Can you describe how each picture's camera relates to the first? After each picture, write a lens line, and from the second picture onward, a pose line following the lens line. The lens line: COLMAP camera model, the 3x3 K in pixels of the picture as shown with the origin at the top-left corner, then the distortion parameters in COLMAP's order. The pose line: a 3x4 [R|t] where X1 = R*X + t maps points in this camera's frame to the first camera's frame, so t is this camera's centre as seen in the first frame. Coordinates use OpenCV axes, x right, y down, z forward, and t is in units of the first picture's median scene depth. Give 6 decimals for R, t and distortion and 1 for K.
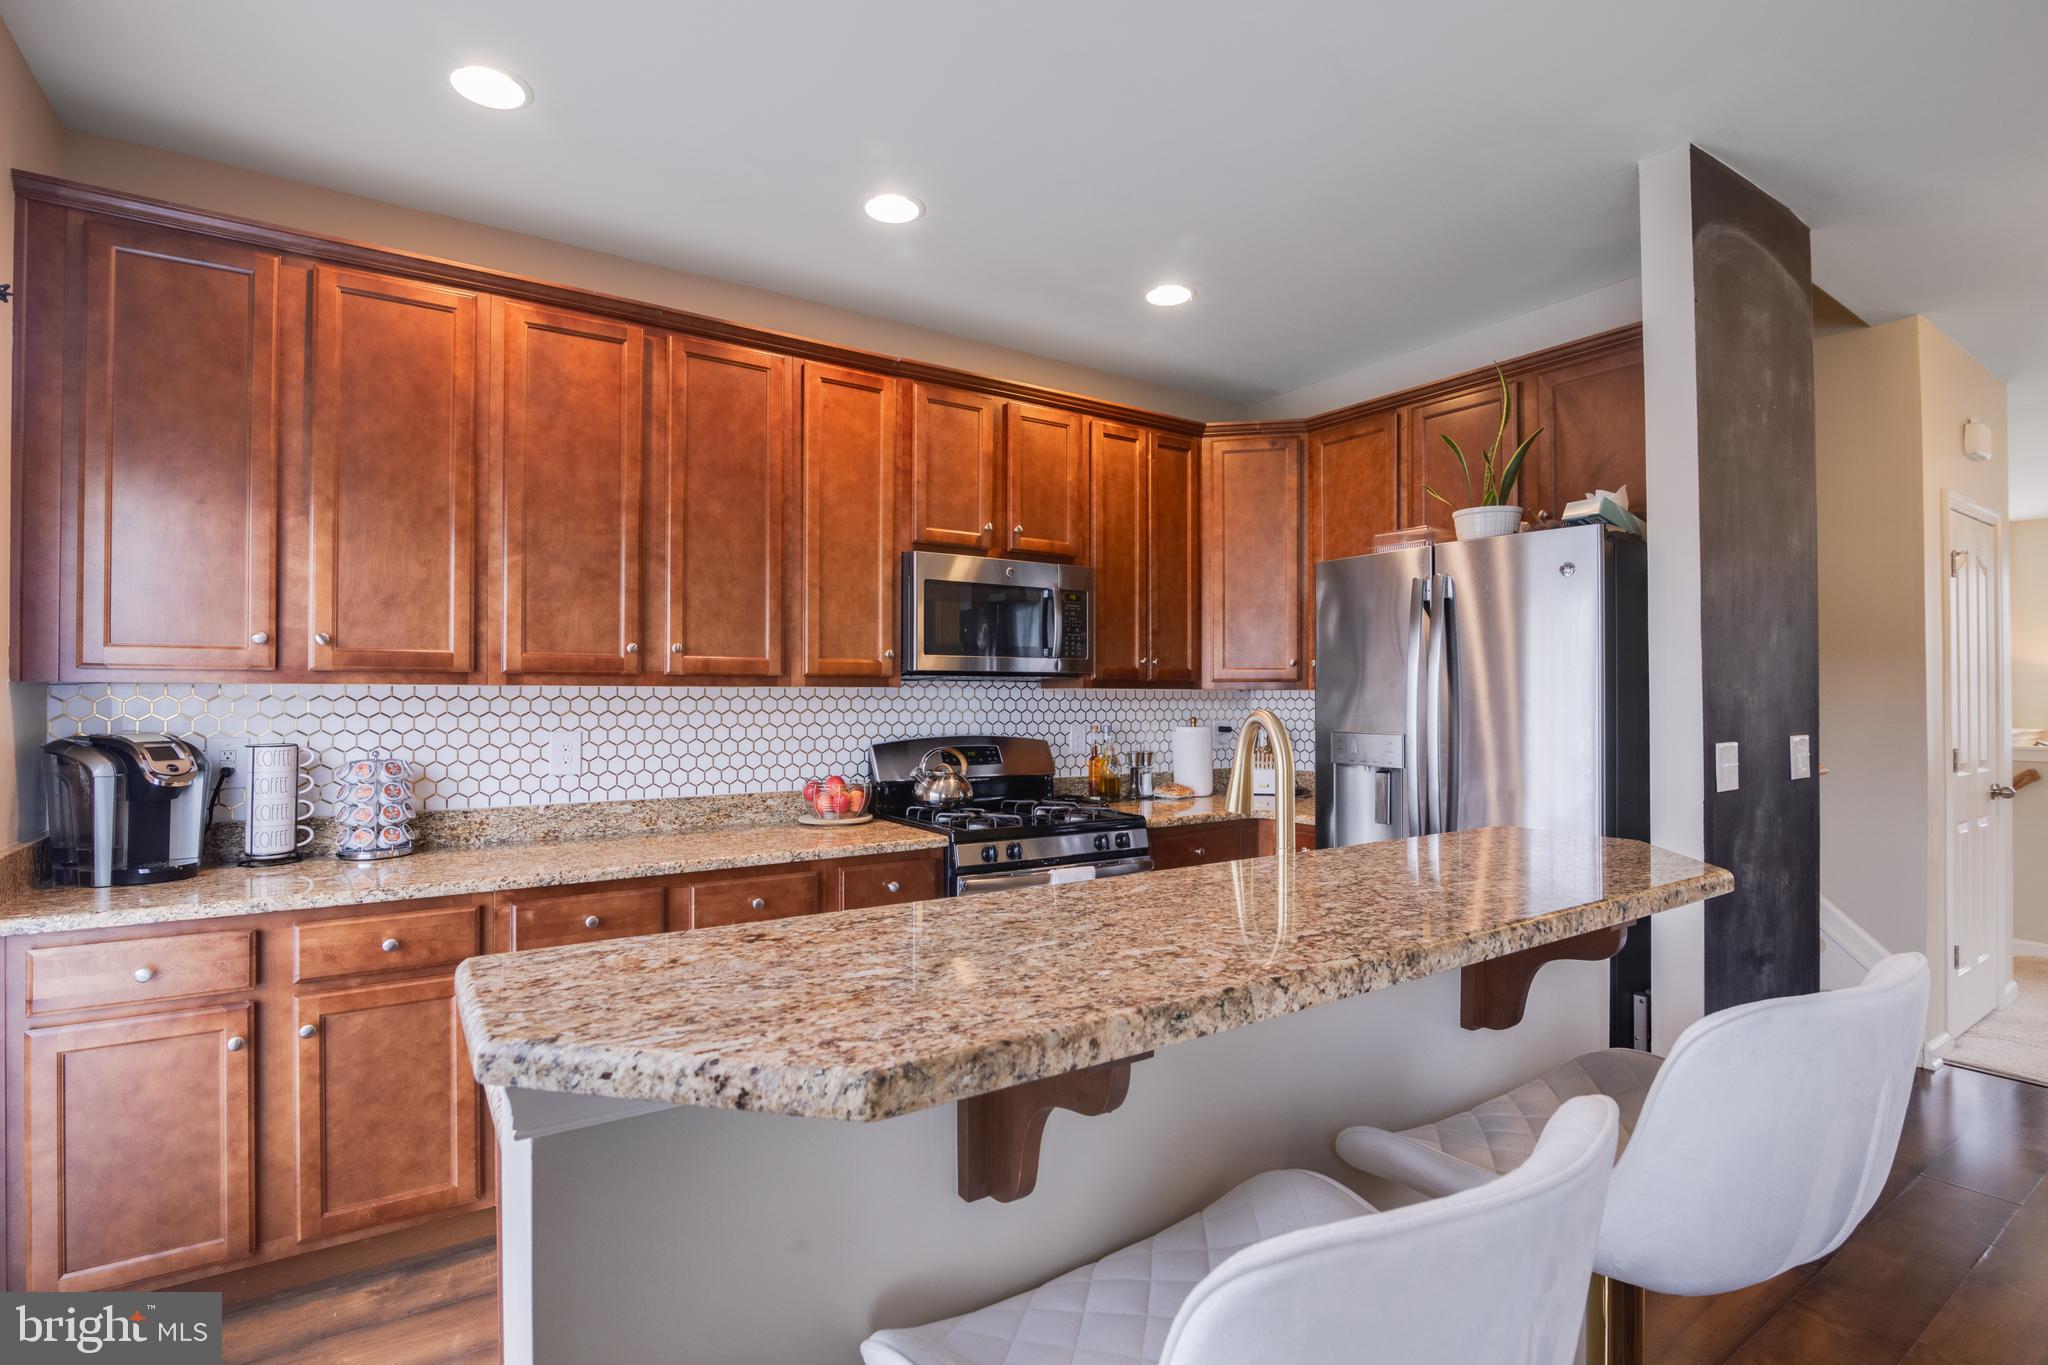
lens RADIAL K [[955.4, 0, 1030.7], [0, 955.4, 692.6], [0, 0, 1]] dist [-0.028541, 0.001358]
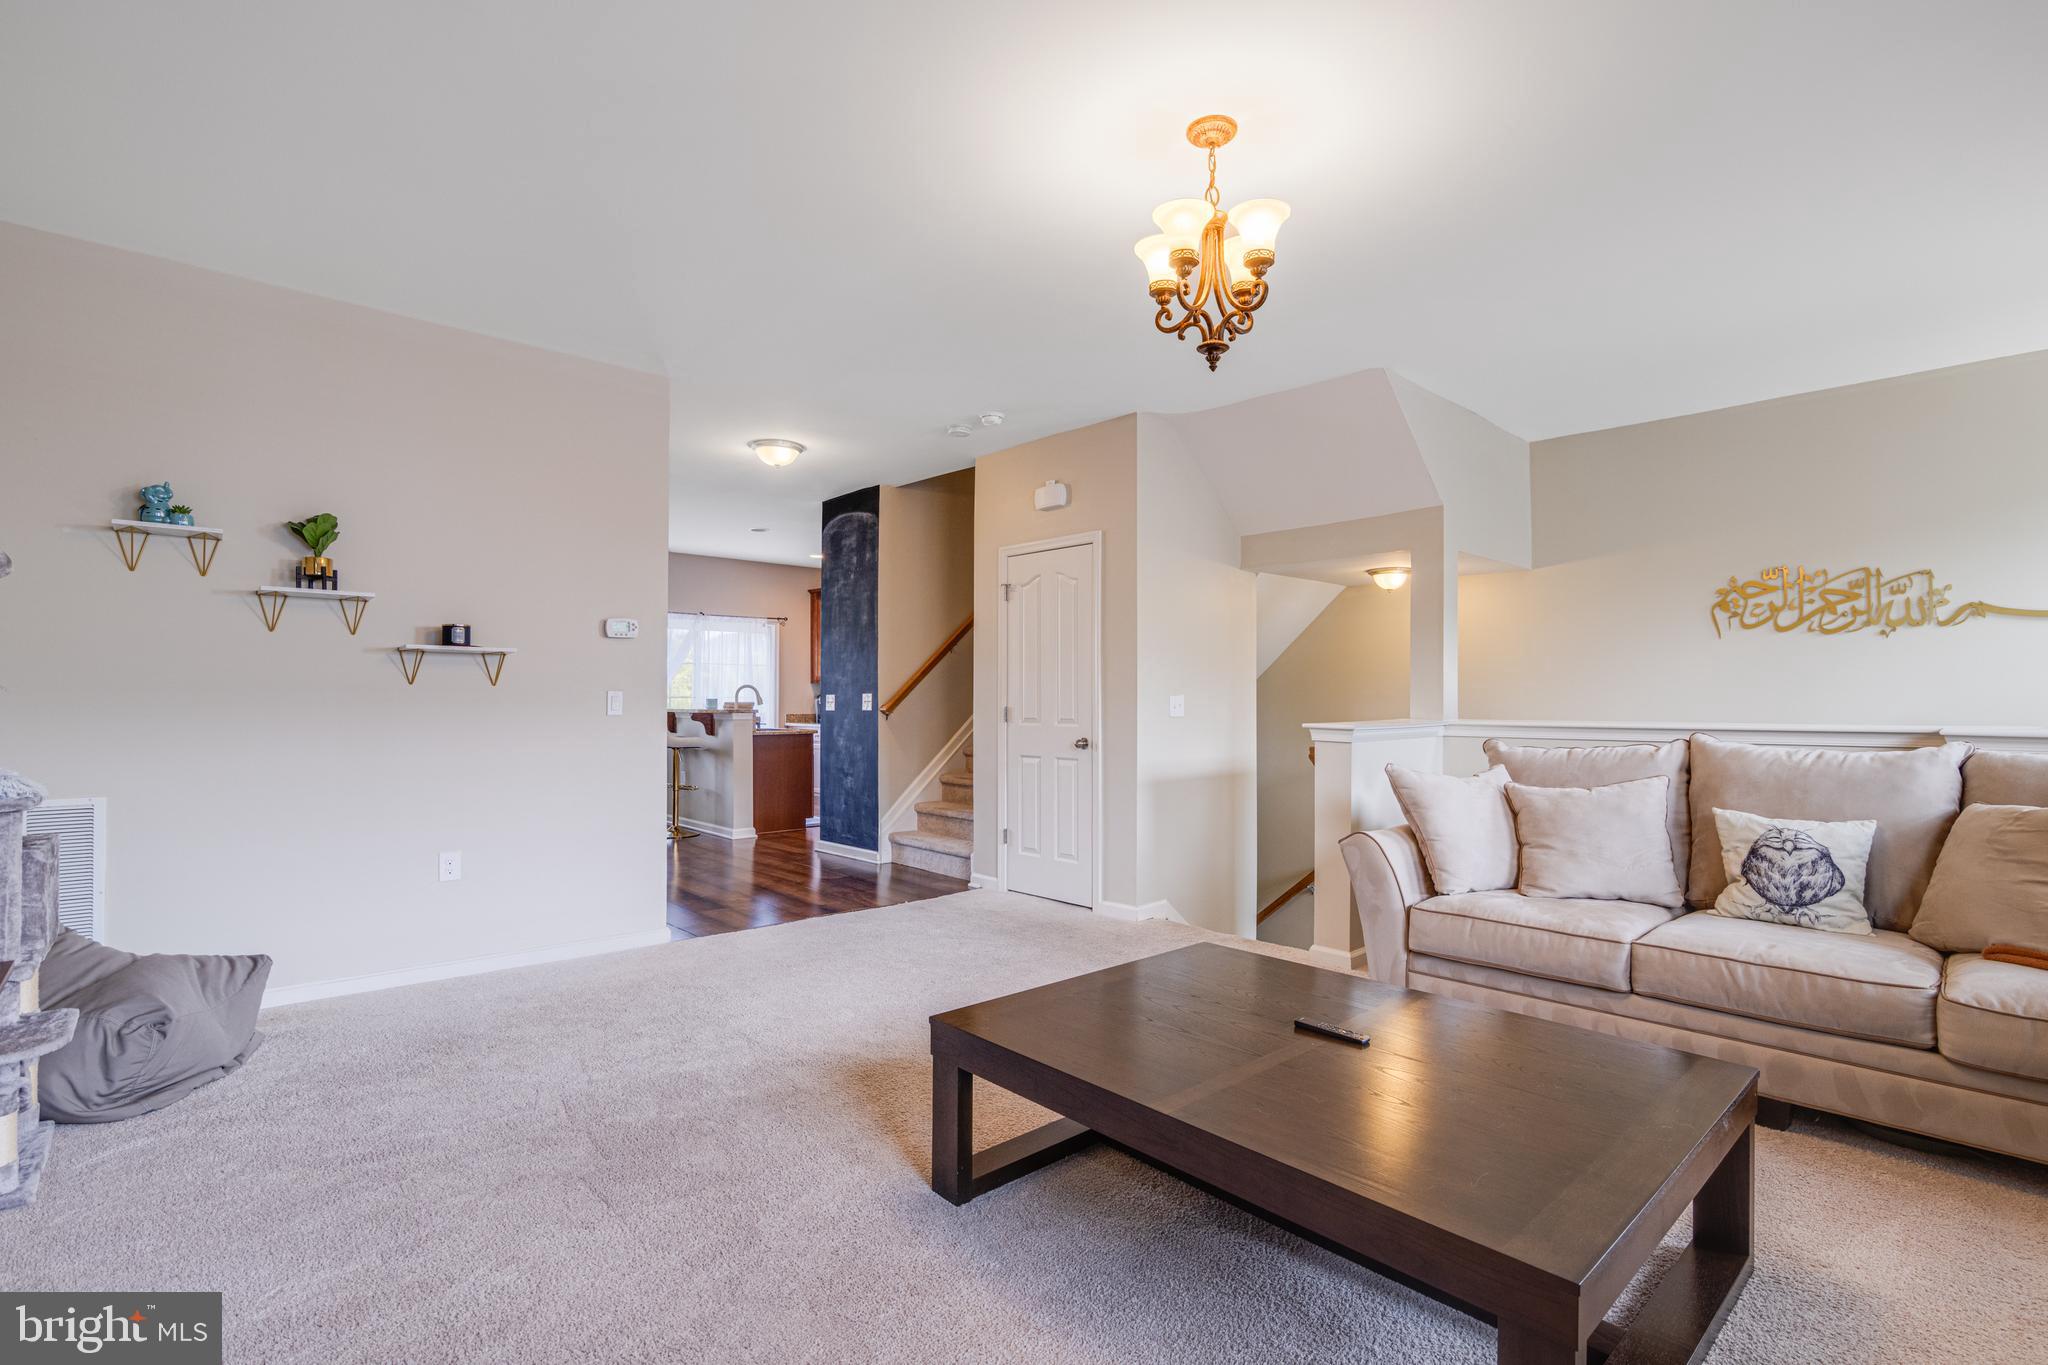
lens RADIAL K [[955.4, 0, 1030.7], [0, 955.4, 692.6], [0, 0, 1]] dist [-0.028541, 0.001358]
pose [[0.162158, -0.009814, -0.986716, 3.034573], [0.005155, 0.999945, -0.009099, 0.061391], [0.986751, -0.003611, 0.162200, 0.897617]]
